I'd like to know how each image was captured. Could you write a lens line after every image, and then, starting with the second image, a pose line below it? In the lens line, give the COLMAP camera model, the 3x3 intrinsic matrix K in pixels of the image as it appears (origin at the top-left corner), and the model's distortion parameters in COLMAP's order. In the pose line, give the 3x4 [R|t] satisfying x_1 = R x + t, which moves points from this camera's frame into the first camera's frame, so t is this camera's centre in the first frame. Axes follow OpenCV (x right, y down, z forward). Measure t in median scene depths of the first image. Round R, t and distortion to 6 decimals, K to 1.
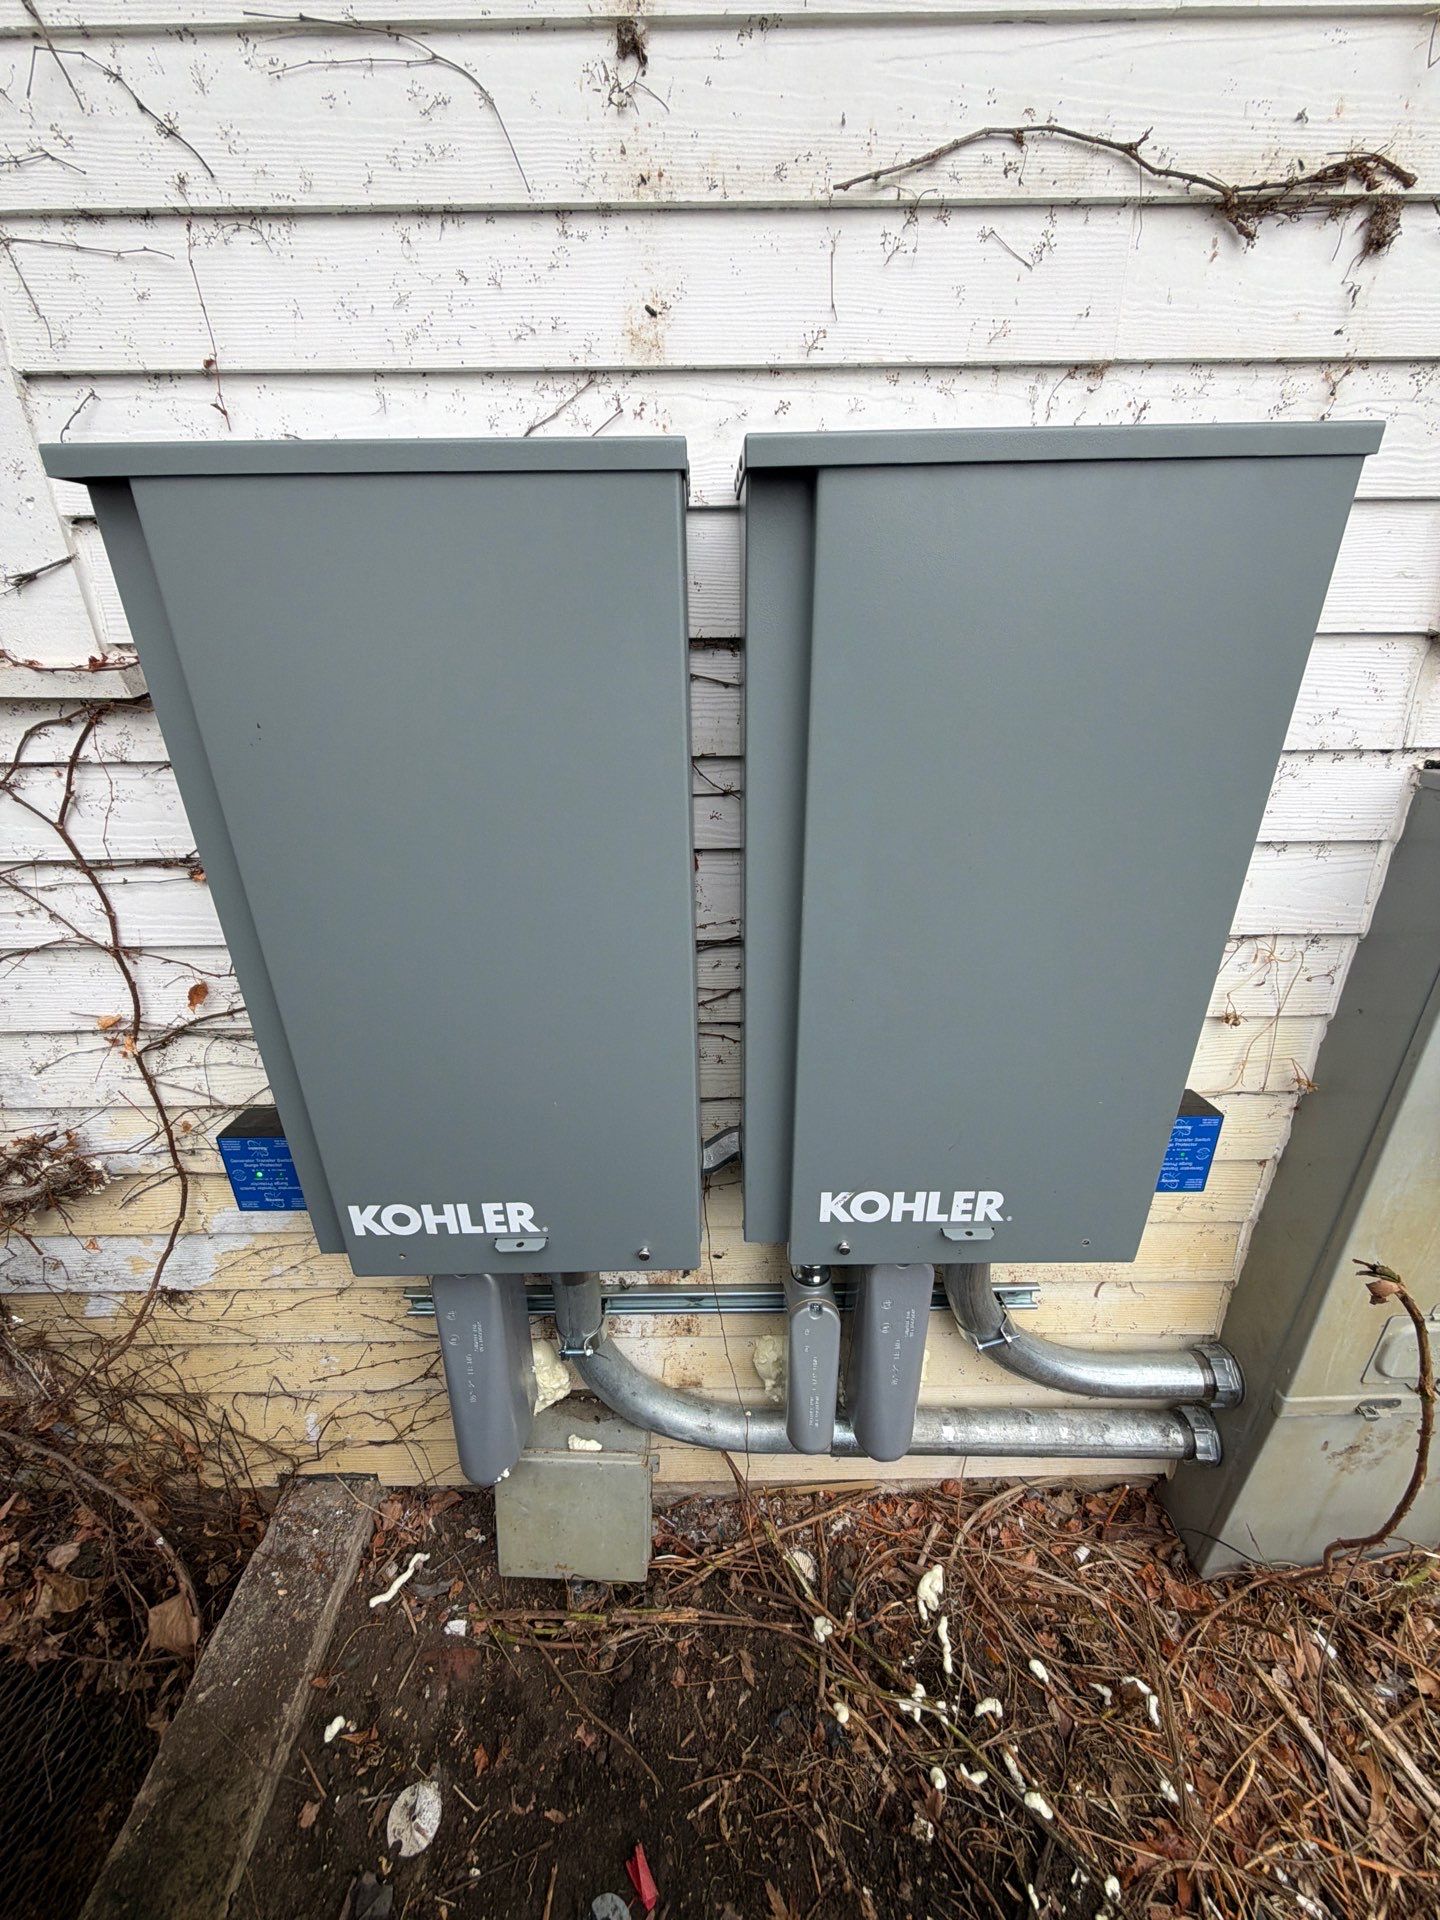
lens RADIAL K [[786.3, 0, 720.0], [0, 786.3, 960.0], [0, 0, 1]] dist [0.007013, -0.003400]
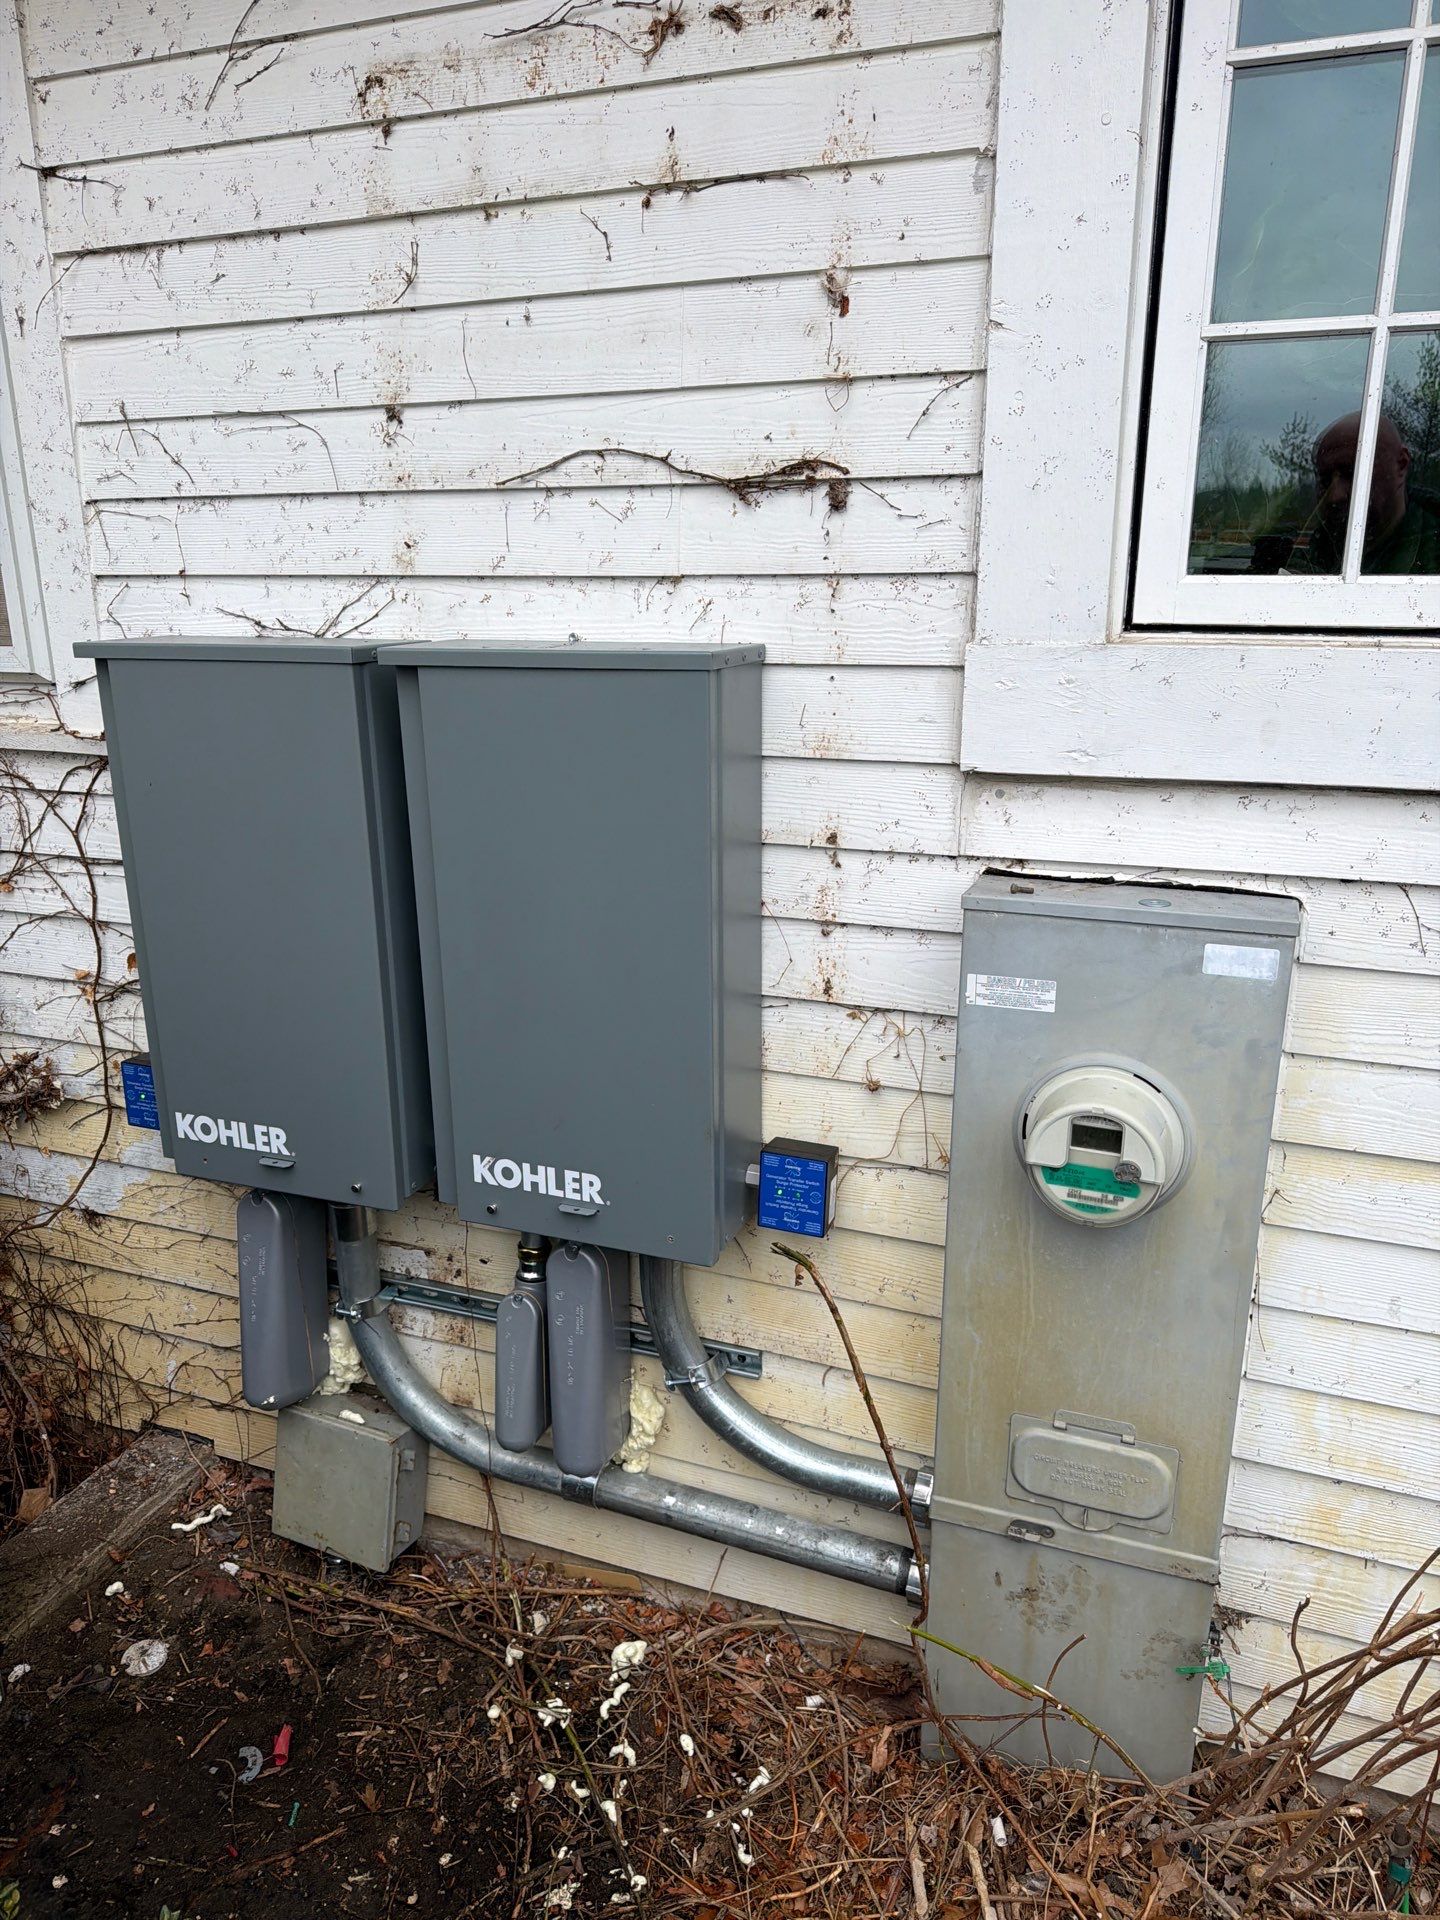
lens RADIAL K [[1354.7, 0, 719.9], [0, 1354.7, 969.8], [0, 0, 1]] dist [0.116705, -0.199594]
pose [[0.929616, 0.109399, -0.351918, 1.169237], [-0.158440, 0.980808, -0.113631, 0.175335], [0.332733, 0.161391, 0.929108, -0.916181]]
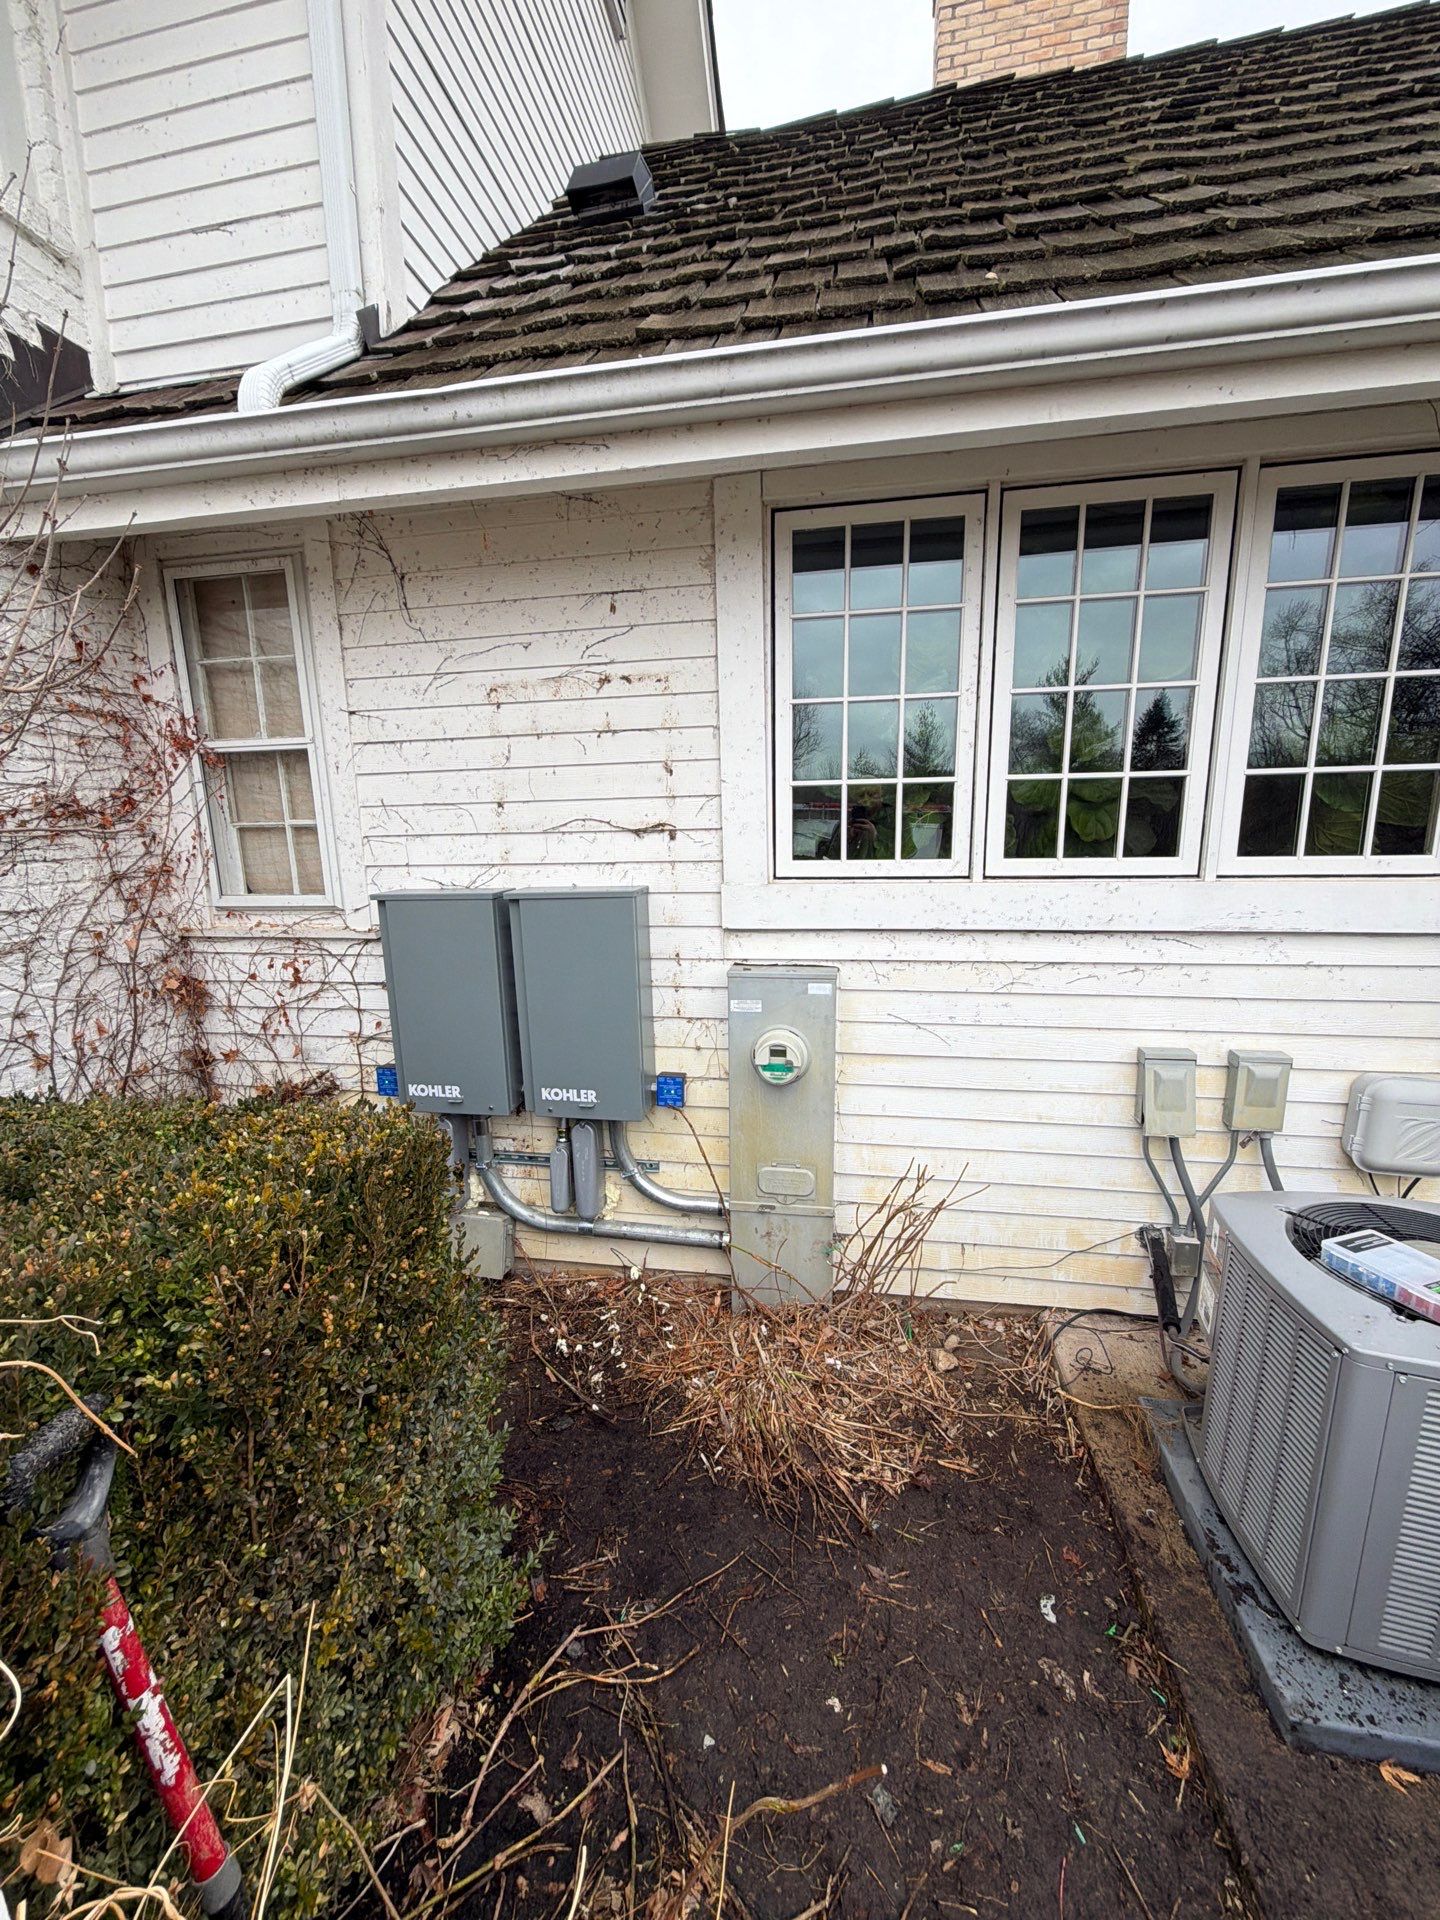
lens RADIAL K [[786.3, 0, 720.0], [0, 786.3, 960.0], [0, 0, 1]] dist [0.007013, -0.003400]
pose [[0.982148, 0.021971, -0.186821, 1.342135], [-0.066434, 0.969670, -0.235215, 0.463938], [0.175987, 0.243427, 0.953820, -1.942561]]
